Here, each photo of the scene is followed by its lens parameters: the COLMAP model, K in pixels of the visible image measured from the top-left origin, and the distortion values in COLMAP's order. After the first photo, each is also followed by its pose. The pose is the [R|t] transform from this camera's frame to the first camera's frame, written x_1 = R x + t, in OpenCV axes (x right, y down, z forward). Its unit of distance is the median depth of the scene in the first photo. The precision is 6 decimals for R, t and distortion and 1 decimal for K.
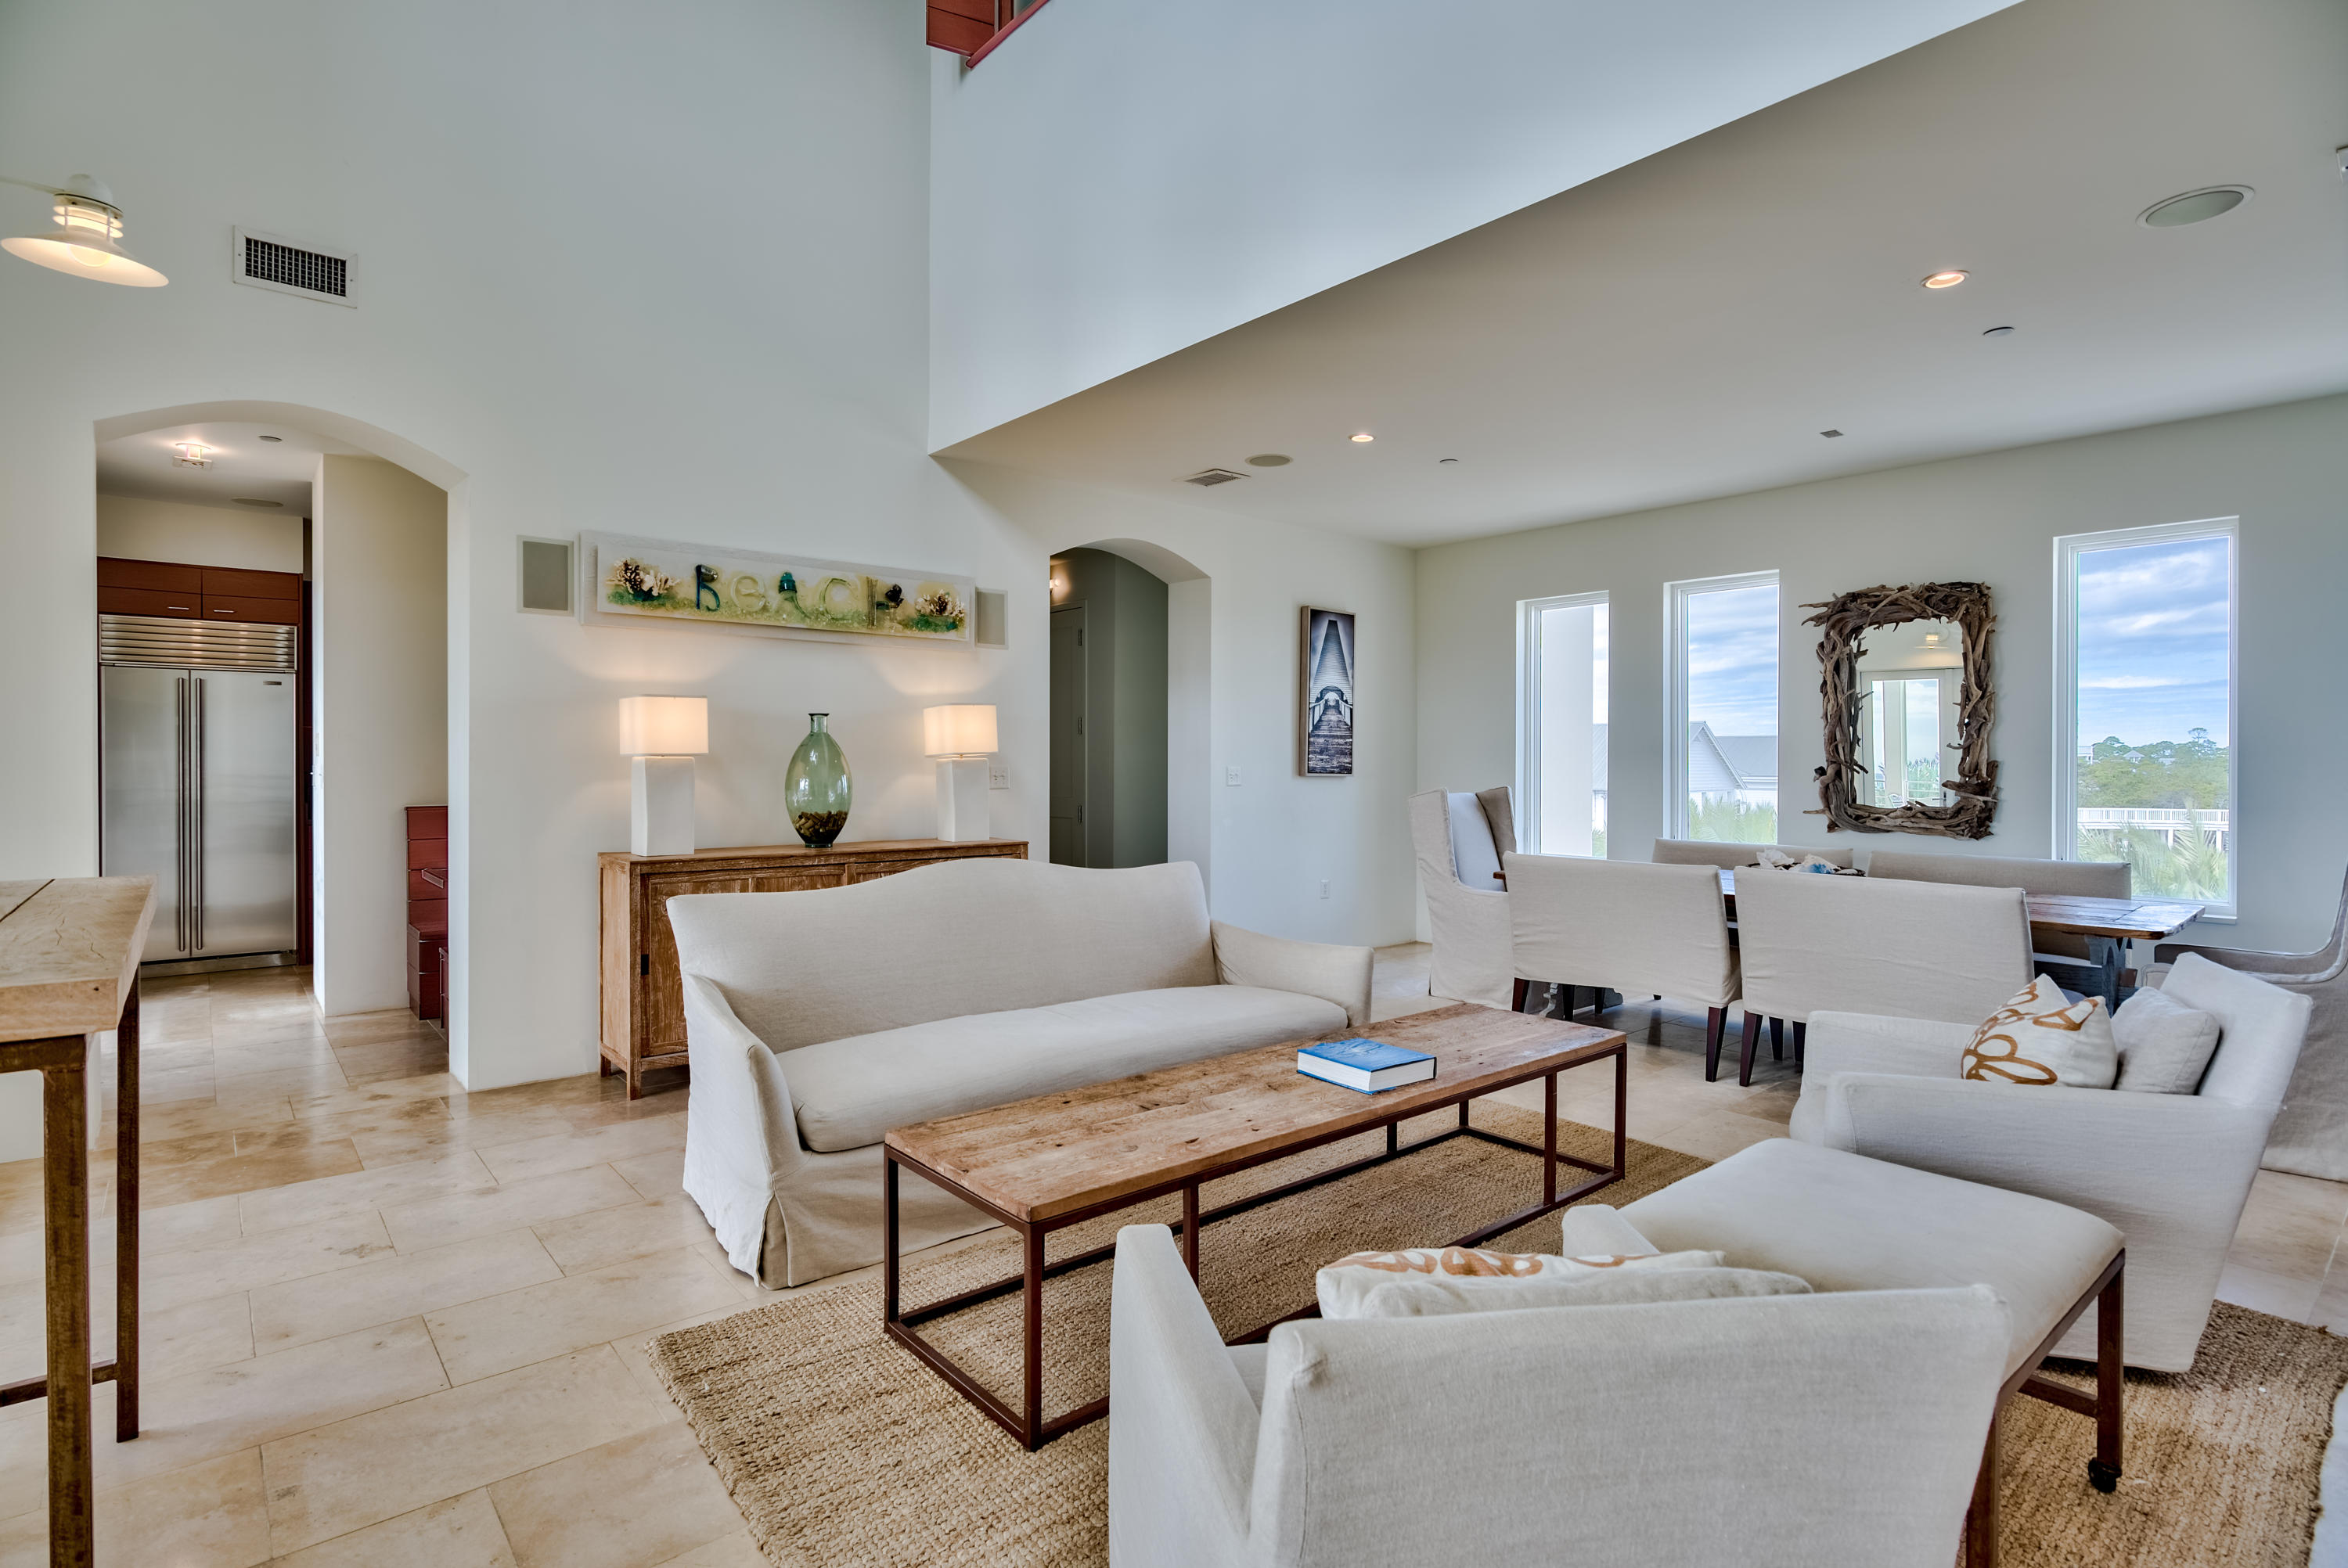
lens RADIAL K [[1152.0, 0, 1168.6], [0, 1152.0, 775.7], [0, 0, 1]] dist [-0.006378, -0.000304]
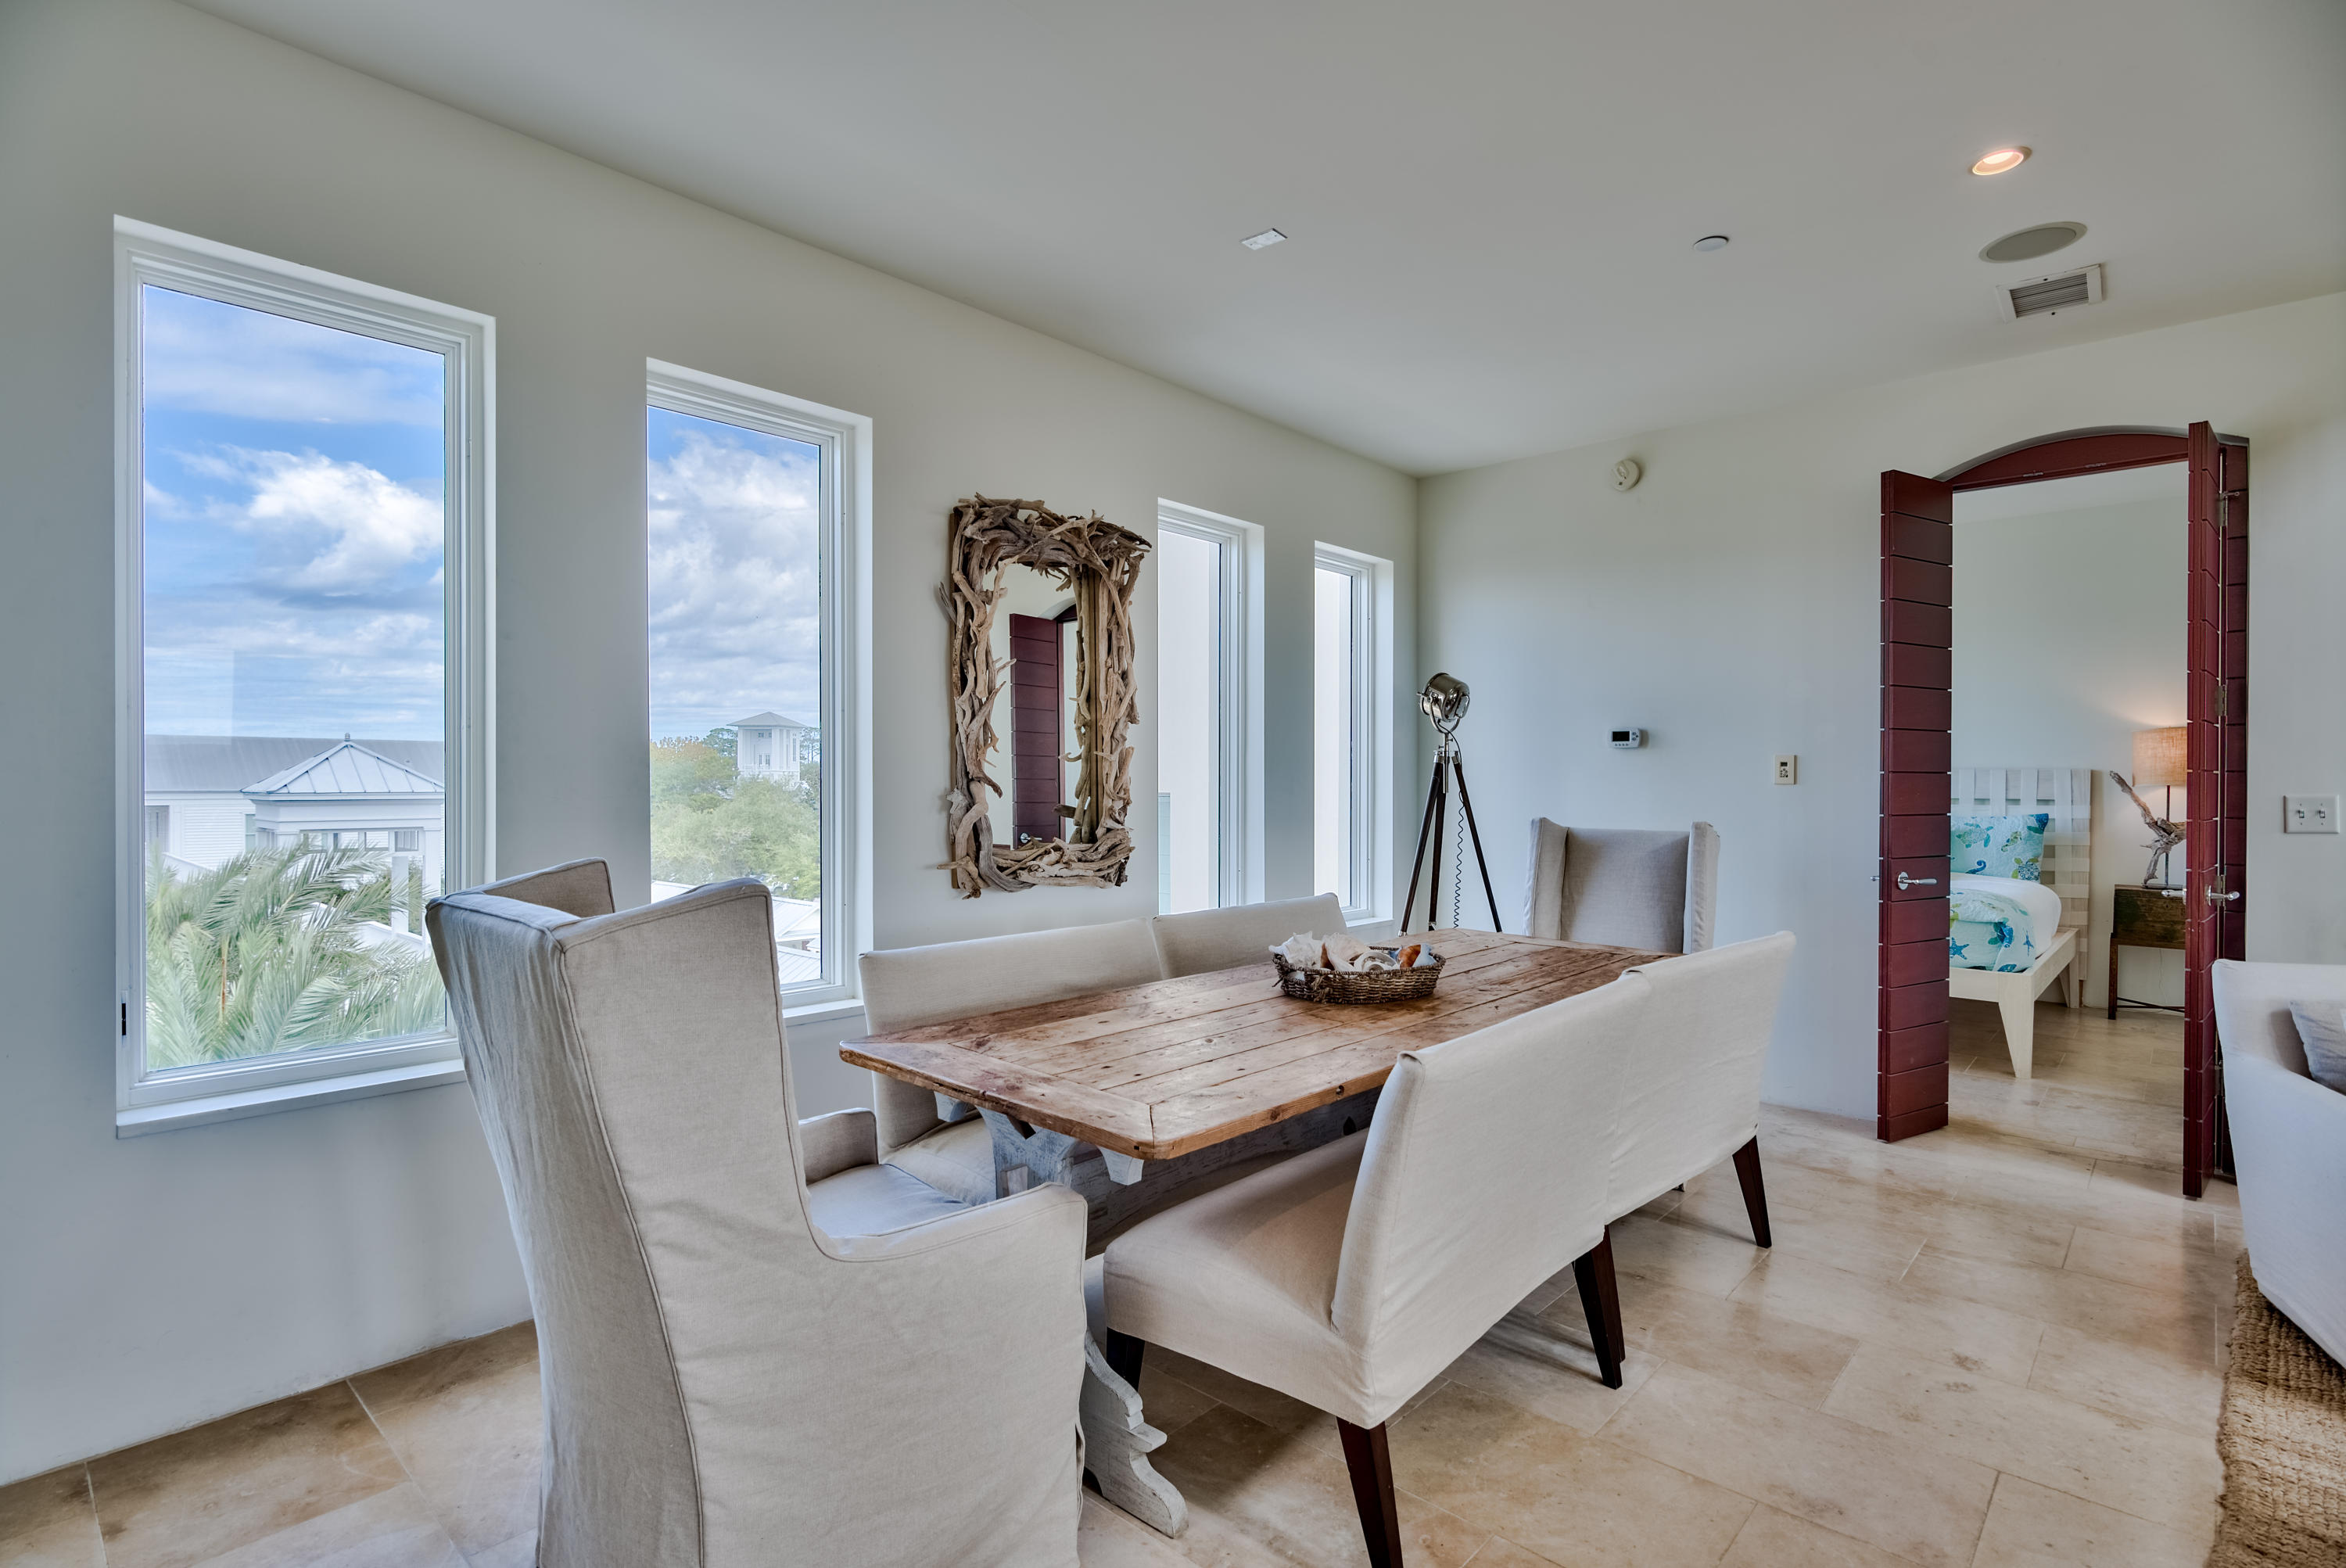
lens RADIAL K [[1151.2, 0, 1176.0], [0, 1151.2, 801.9], [0, 0, 1]] dist [-0.006378, -0.000304]
pose [[-0.112549, -0.018681, 0.993471, -0.024620], [0.010706, 0.999742, 0.020012, -0.012215], [-0.993588, 0.012889, -0.112320, 1.136581]]
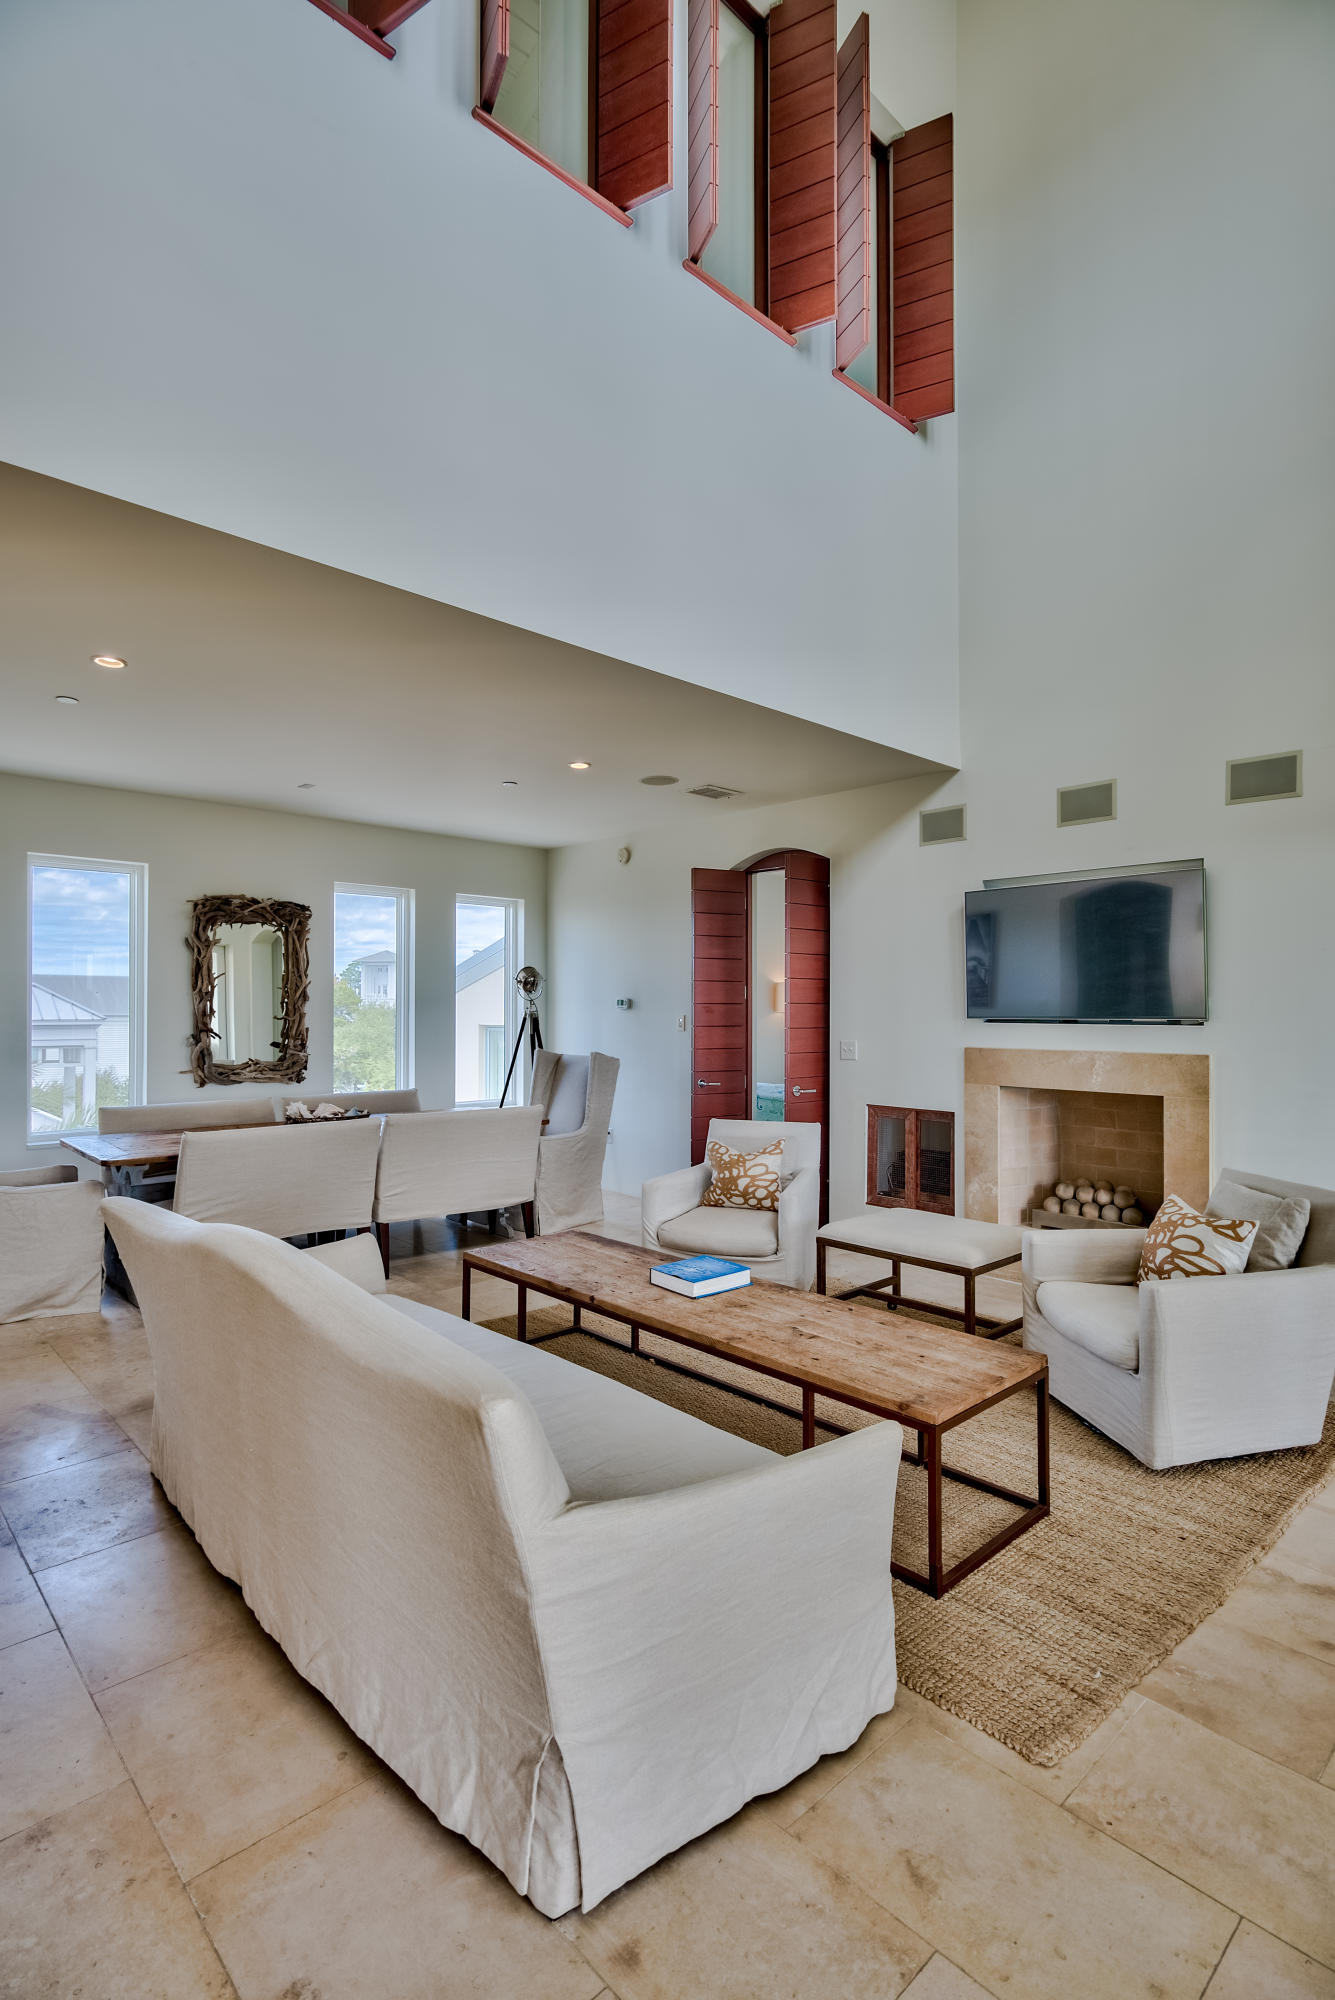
lens RADIAL K [[981.4, 0, 673.1], [0, 981.4, 1005.2], [0, 0, 1]] dist [-0.006378, -0.000304]
pose [[-0.054009, 0.001271, 0.998540, -0.583405], [0.008806, 0.999961, -0.000796, -0.039173], [-0.998502, 0.008750, -0.054018, 0.654263]]
